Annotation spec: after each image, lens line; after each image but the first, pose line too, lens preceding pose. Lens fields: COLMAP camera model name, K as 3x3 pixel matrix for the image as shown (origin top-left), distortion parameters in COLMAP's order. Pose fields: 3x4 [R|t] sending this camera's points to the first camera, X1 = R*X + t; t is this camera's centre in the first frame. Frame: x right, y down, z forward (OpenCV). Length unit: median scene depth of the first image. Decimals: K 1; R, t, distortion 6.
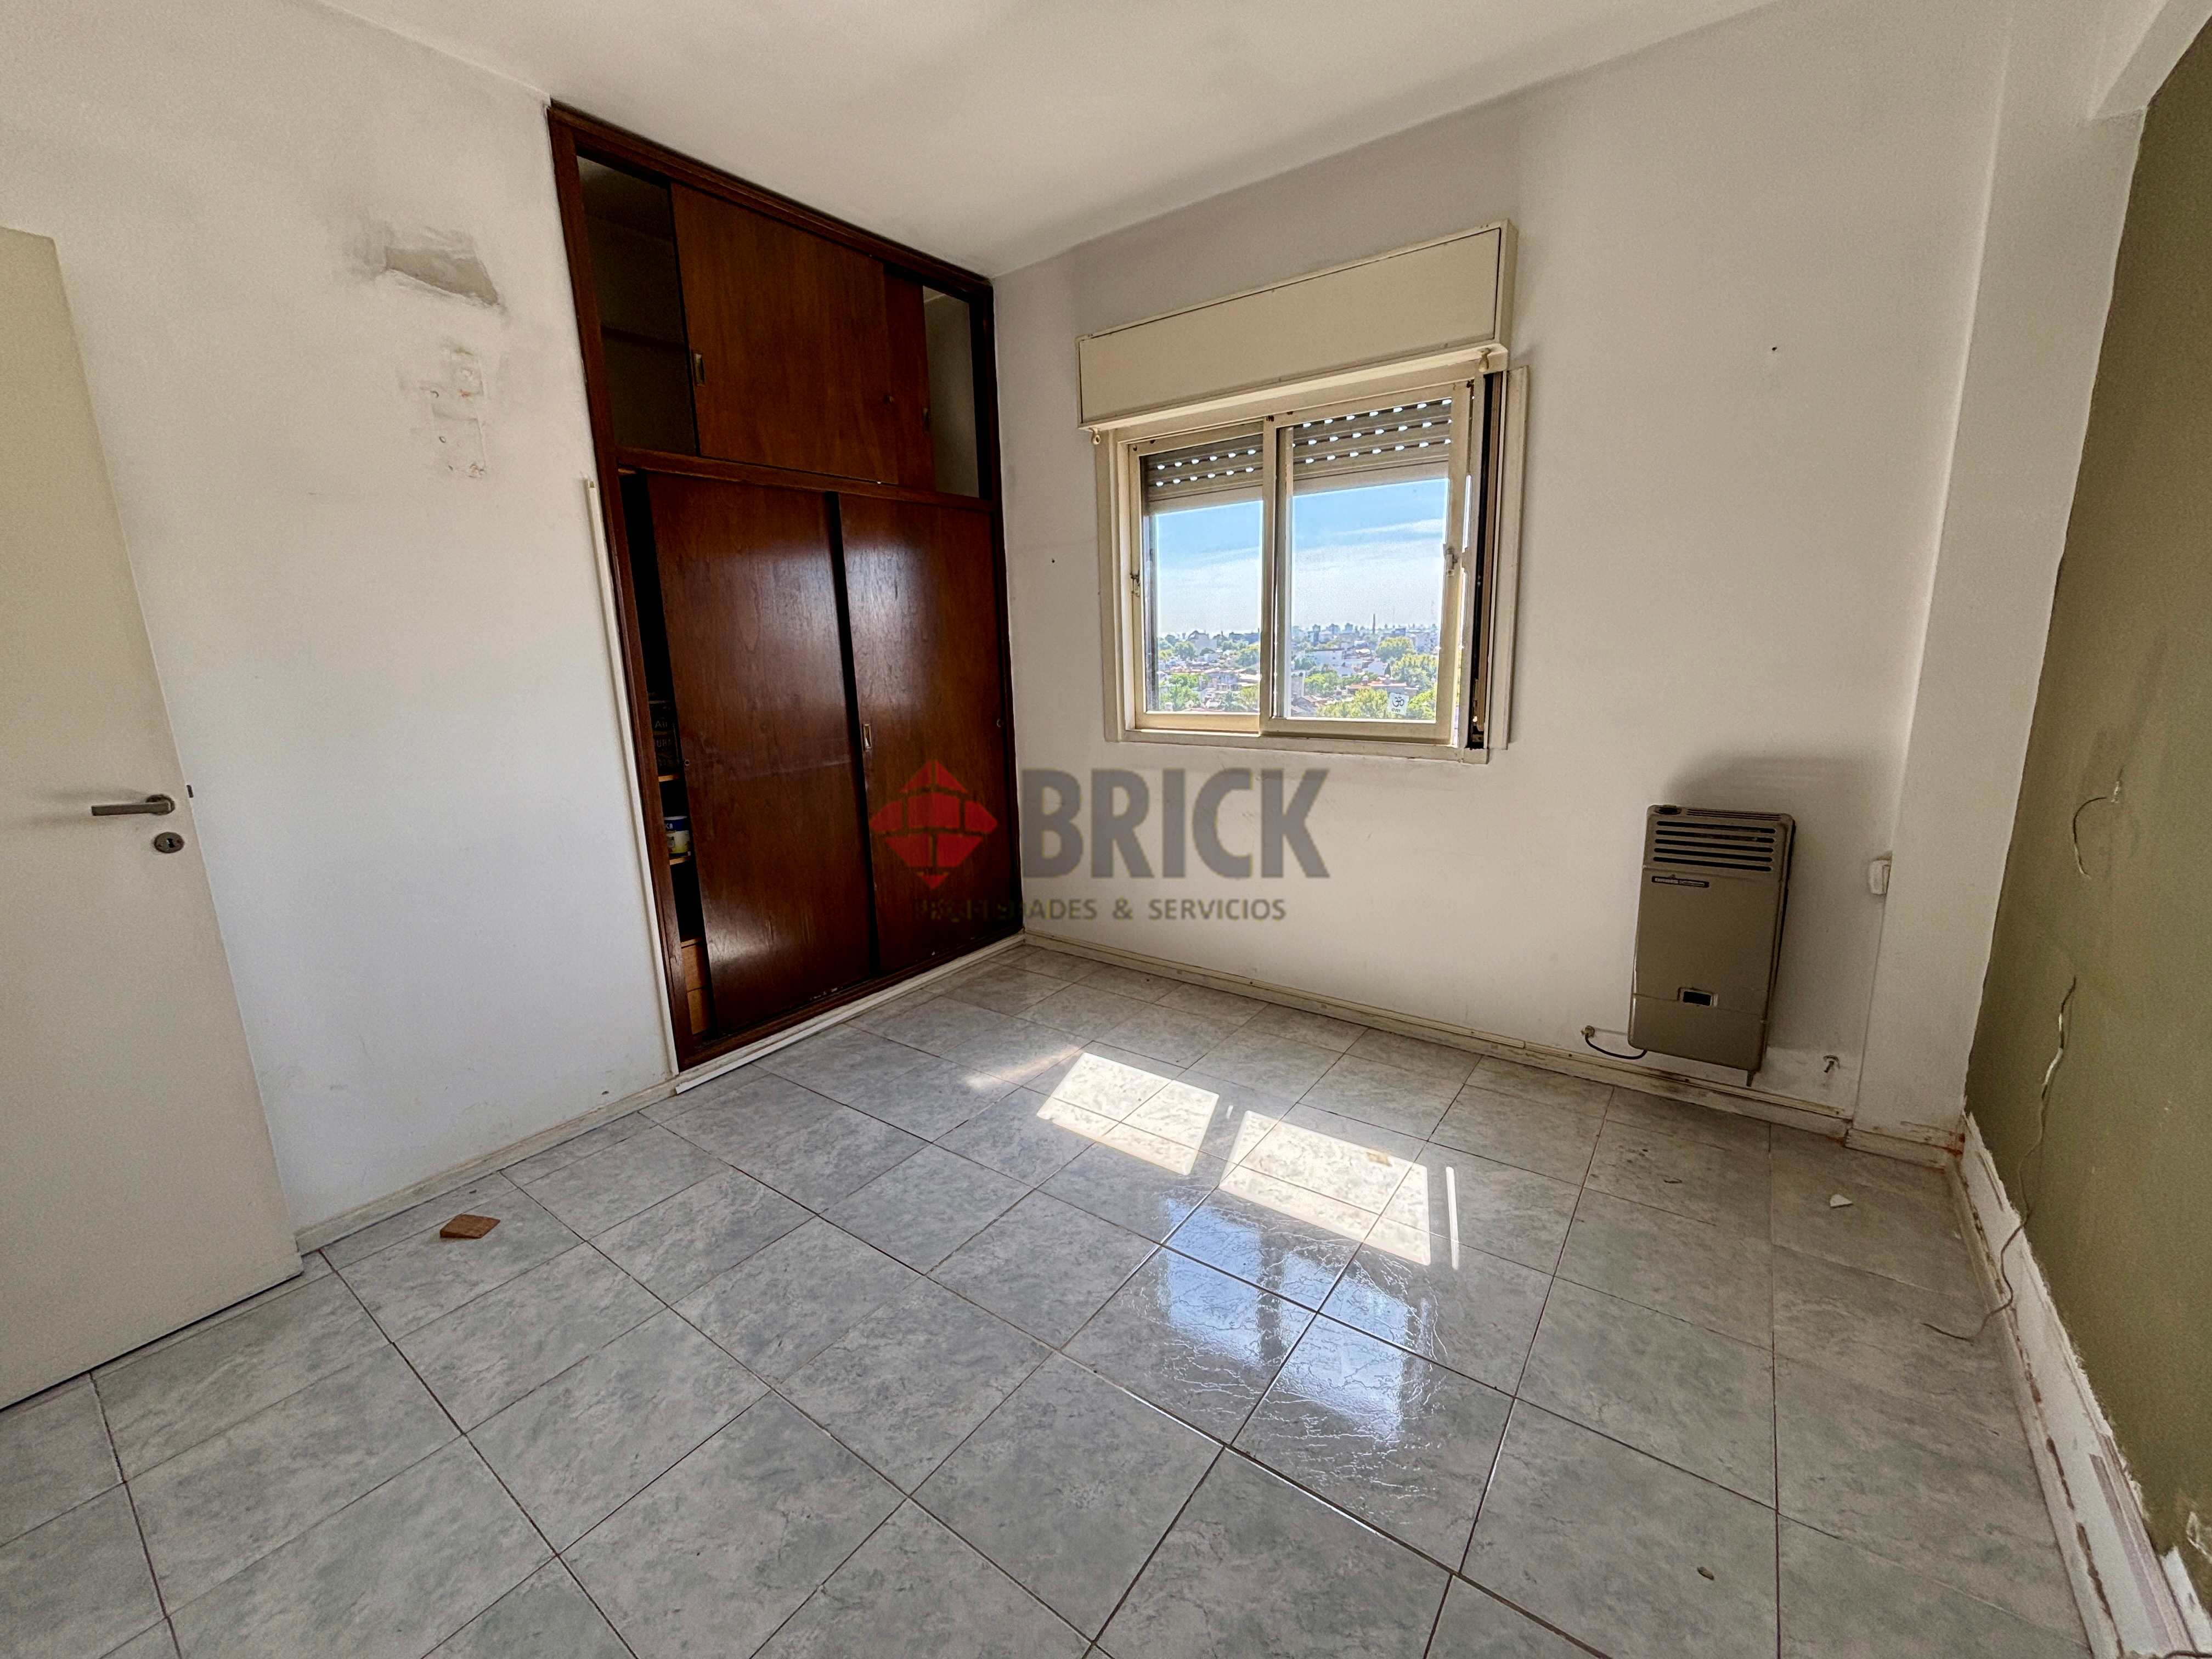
lens RADIAL K [[897.2, 0, 1092.3], [0, 897.2, 825.3], [0, 0, 1]] dist [0.003110, -0.001583]
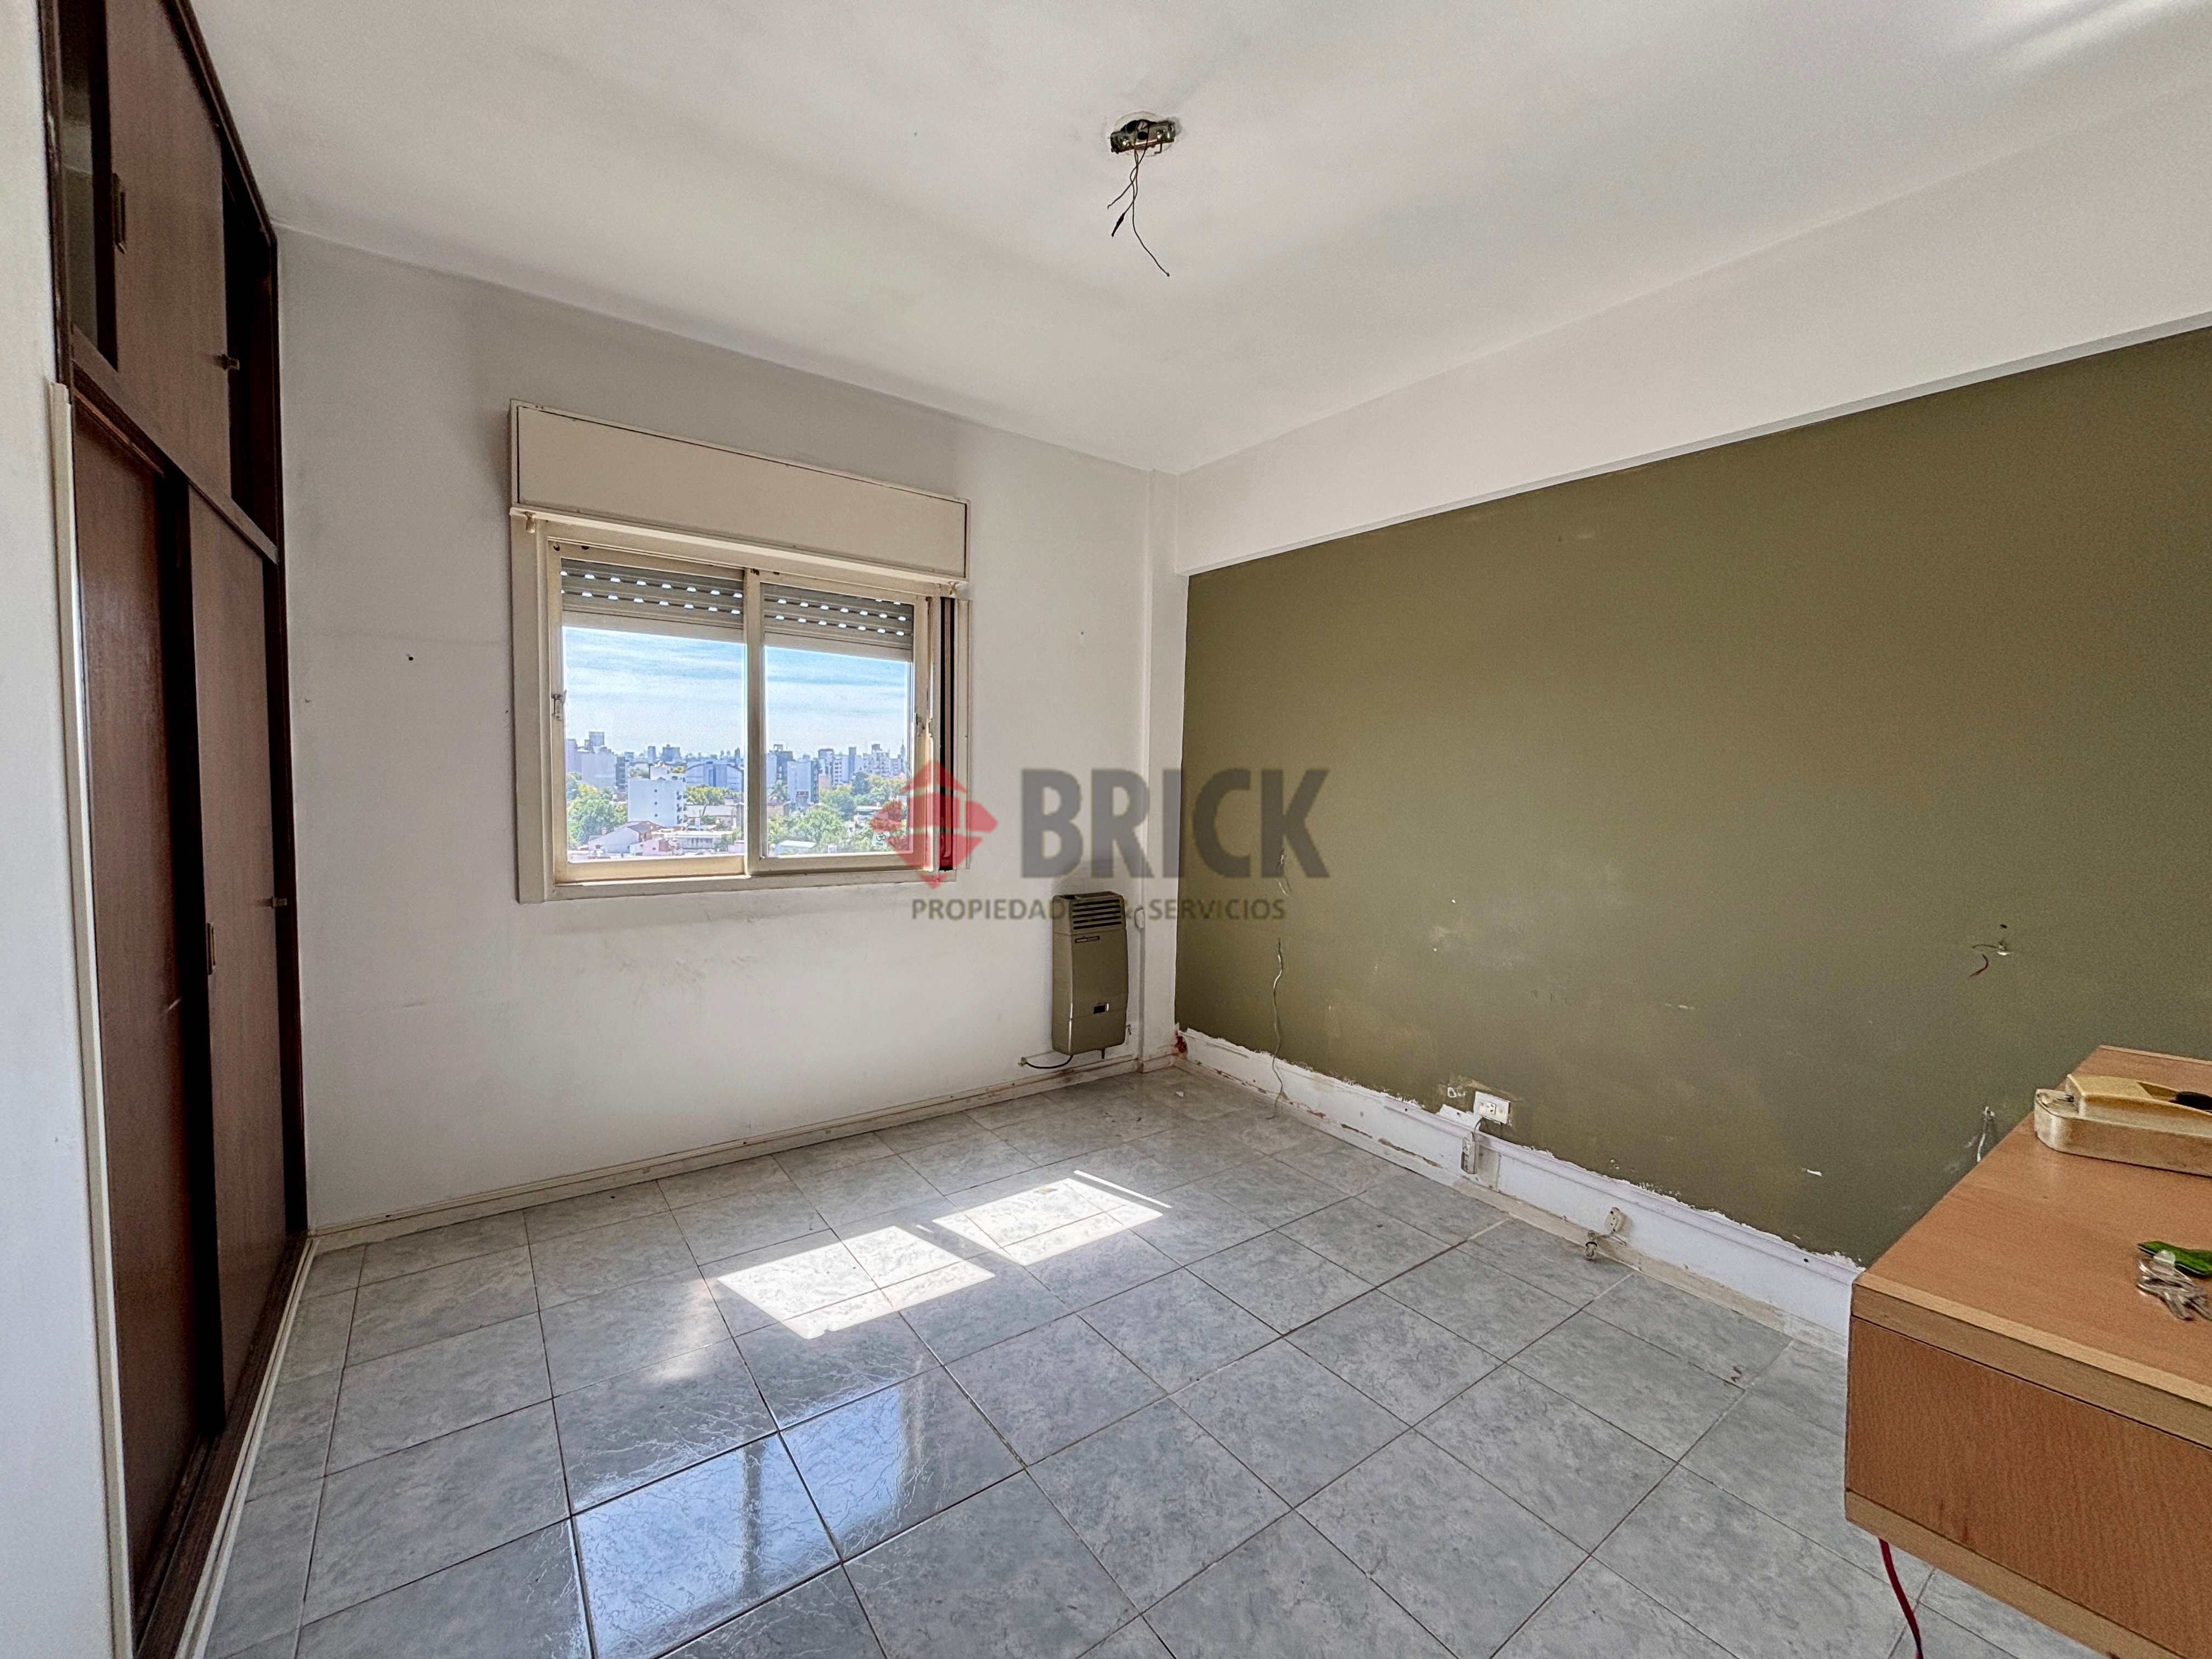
lens RADIAL K [[897.2, 0, 1116.3], [0, 897.2, 817.2], [0, 0, 1]] dist [0.003110, -0.001583]
pose [[0.287671, -0.015681, 0.957601, -0.781342], [0.163550, 0.985983, -0.032986, -0.082513], [-0.943661, 0.166105, 0.286204, 0.412590]]
